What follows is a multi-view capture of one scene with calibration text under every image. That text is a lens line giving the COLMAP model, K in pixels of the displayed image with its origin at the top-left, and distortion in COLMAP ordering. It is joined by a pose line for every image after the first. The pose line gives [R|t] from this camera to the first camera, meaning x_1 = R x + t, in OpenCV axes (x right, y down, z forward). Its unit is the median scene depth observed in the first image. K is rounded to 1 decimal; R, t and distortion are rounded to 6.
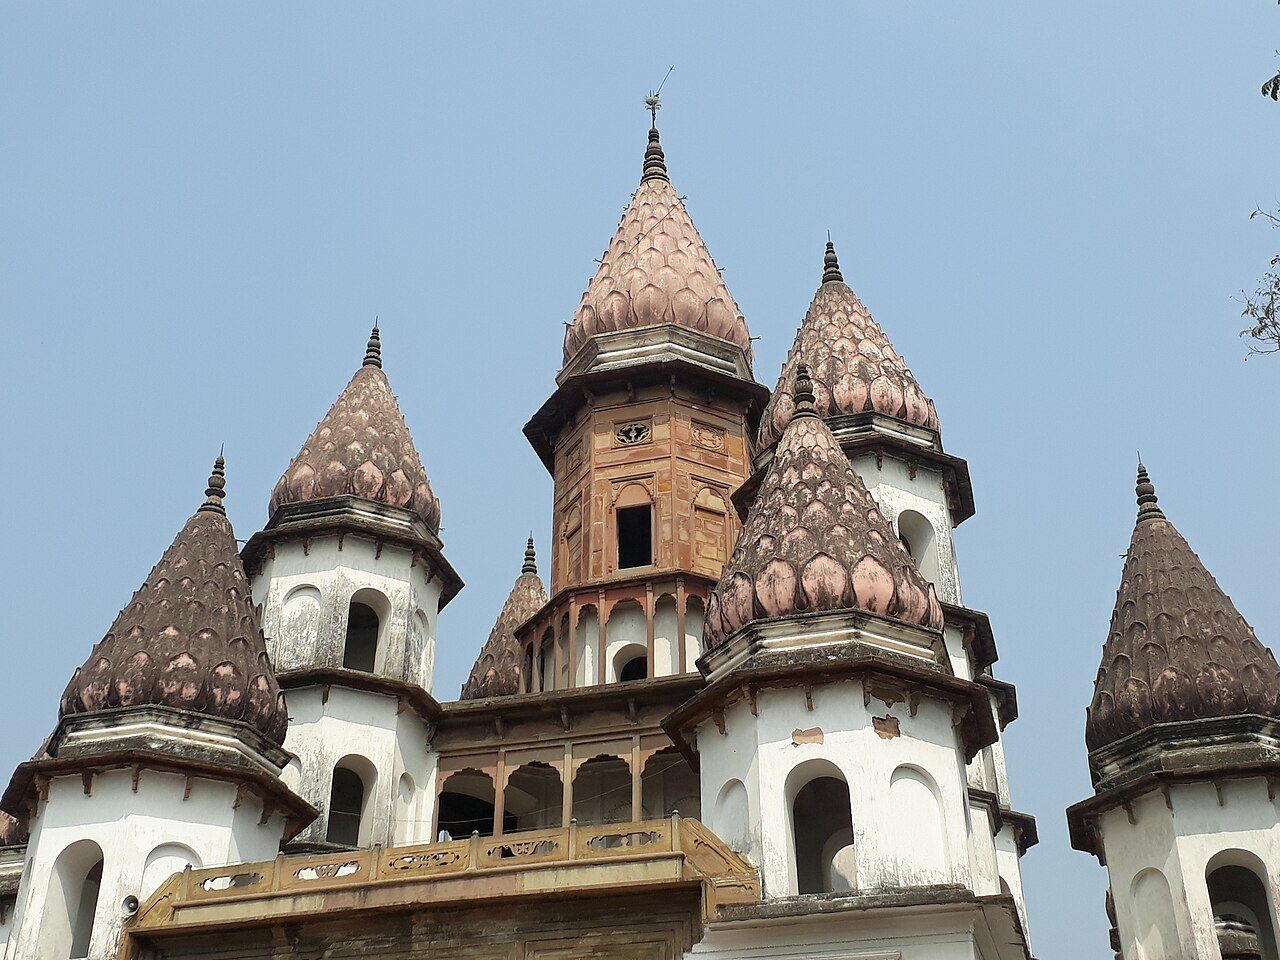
lens RADIAL K [[1526.2, 0, 641.0], [0, 1526.2, 476.0], [0, 0, 1]] dist [0.235897, -0.717348]
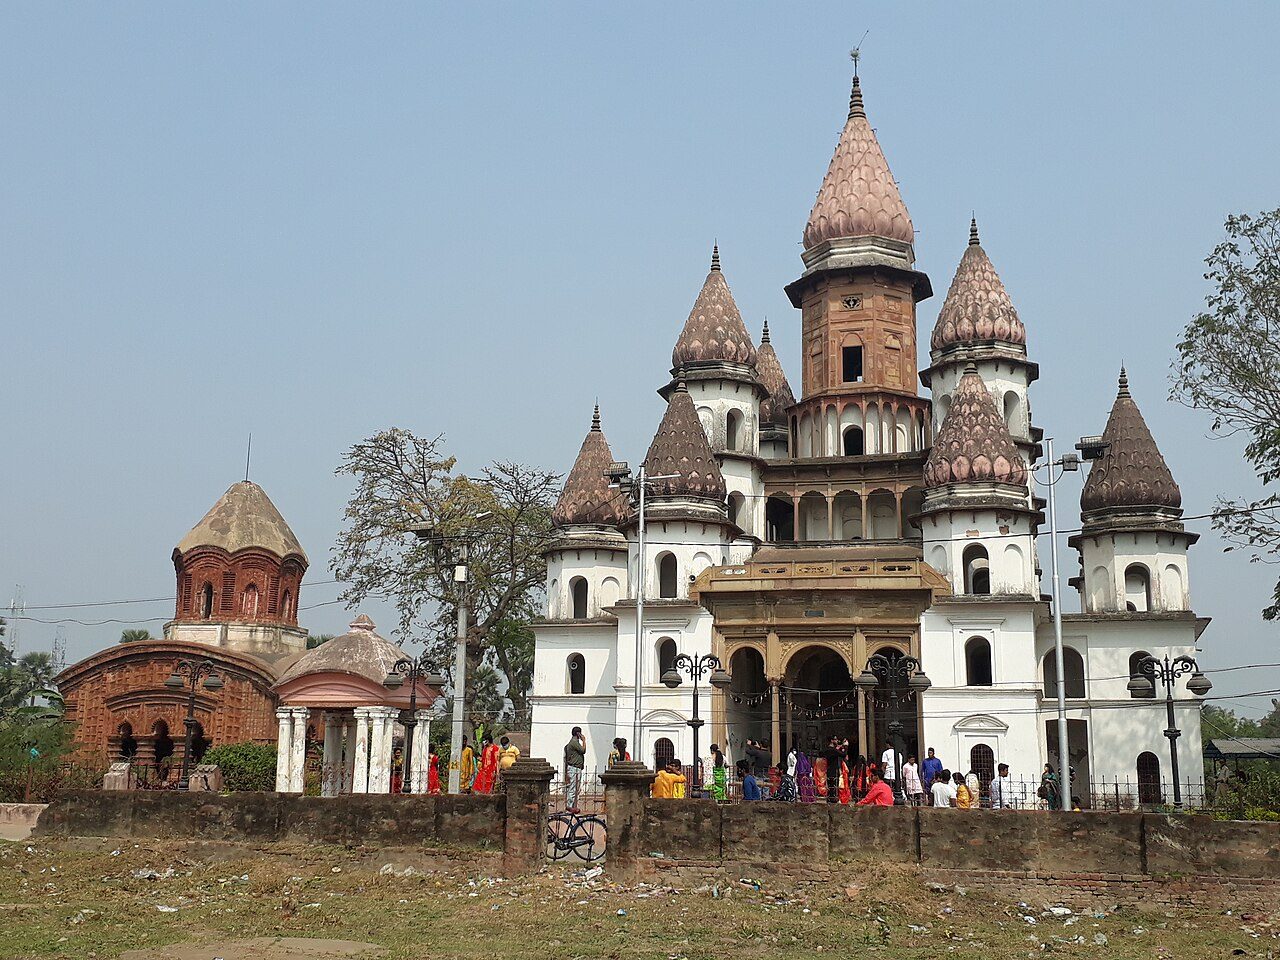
lens RADIAL K [[1376.9, 0, 637.3], [0, 1376.9, 470.7], [0, 0, 1]] dist [0.226825, -0.733288]
pose [[0.999715, 0.018422, -0.015201, -0.332603], [-0.012317, 0.942946, 0.332717, -0.553458], [0.020463, -0.332435, 0.942904, -0.926696]]
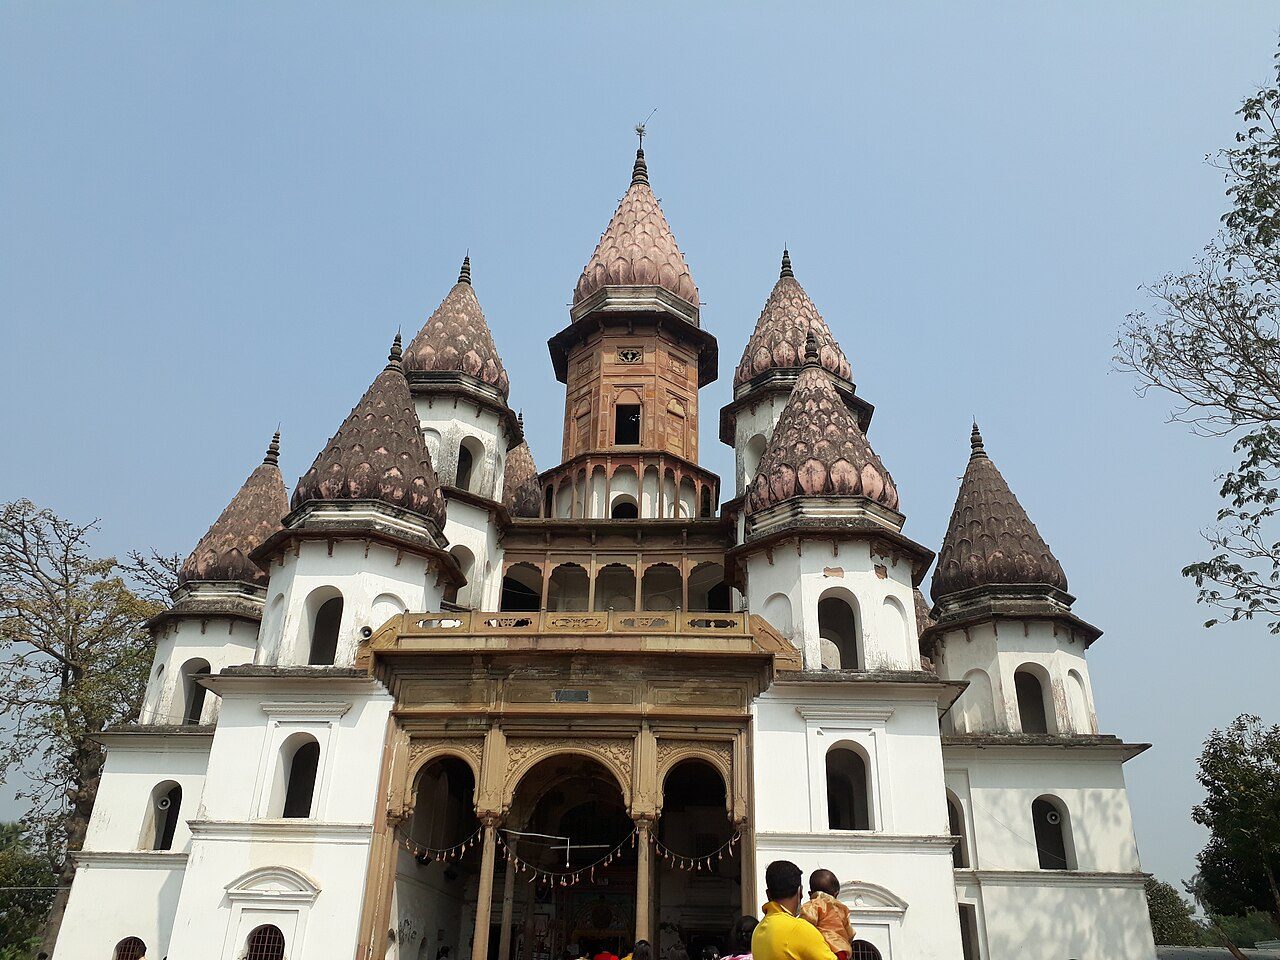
lens RADIAL K [[999.9, 0, 640.0], [0, 999.9, 480.0], [0, 0, 1]] dist [0.177435, -0.366079]
pose [[0.974608, 0.123141, 0.187020, -0.233996], [-0.140474, 0.986649, 0.082401, 0.014255], [-0.174376, -0.106581, 0.978894, 0.022512]]
